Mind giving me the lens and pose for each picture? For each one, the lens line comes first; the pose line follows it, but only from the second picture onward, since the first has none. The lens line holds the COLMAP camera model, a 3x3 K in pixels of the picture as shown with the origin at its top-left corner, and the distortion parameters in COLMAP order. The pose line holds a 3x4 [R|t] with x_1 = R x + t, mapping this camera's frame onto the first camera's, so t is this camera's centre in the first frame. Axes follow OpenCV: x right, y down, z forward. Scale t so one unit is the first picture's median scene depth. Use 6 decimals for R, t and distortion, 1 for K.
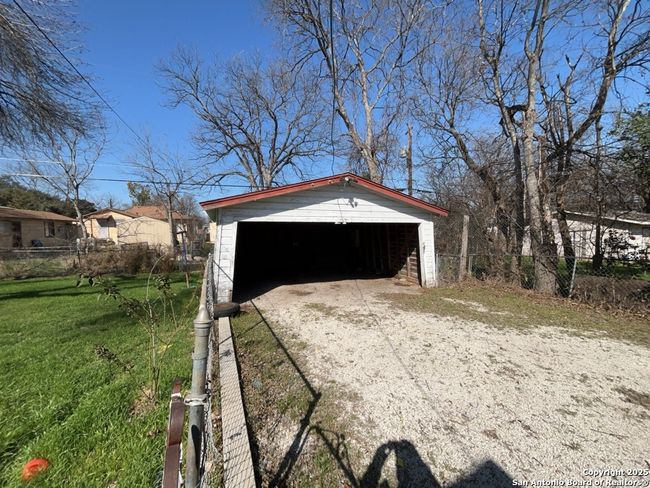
lens RADIAL K [[263.3, 0, 326.9], [0, 263.3, 243.3], [0, 0, 1]] dist [-0.001572, -0.000631]
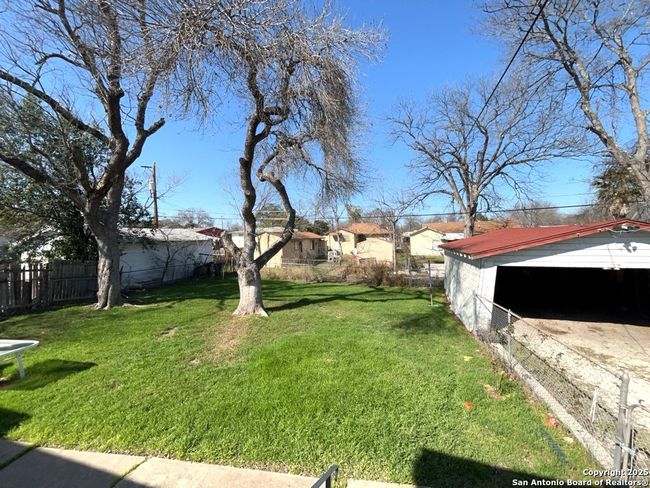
lens RADIAL K [[263.3, 0, 326.9], [0, 263.3, 243.3], [0, 0, 1]] dist [-0.001572, -0.000631]
pose [[0.783300, 0.009358, -0.621573, -0.135460], [-0.022584, 0.999655, -0.013409, -0.106893], [0.621233, 0.024541, 0.783241, -0.333621]]
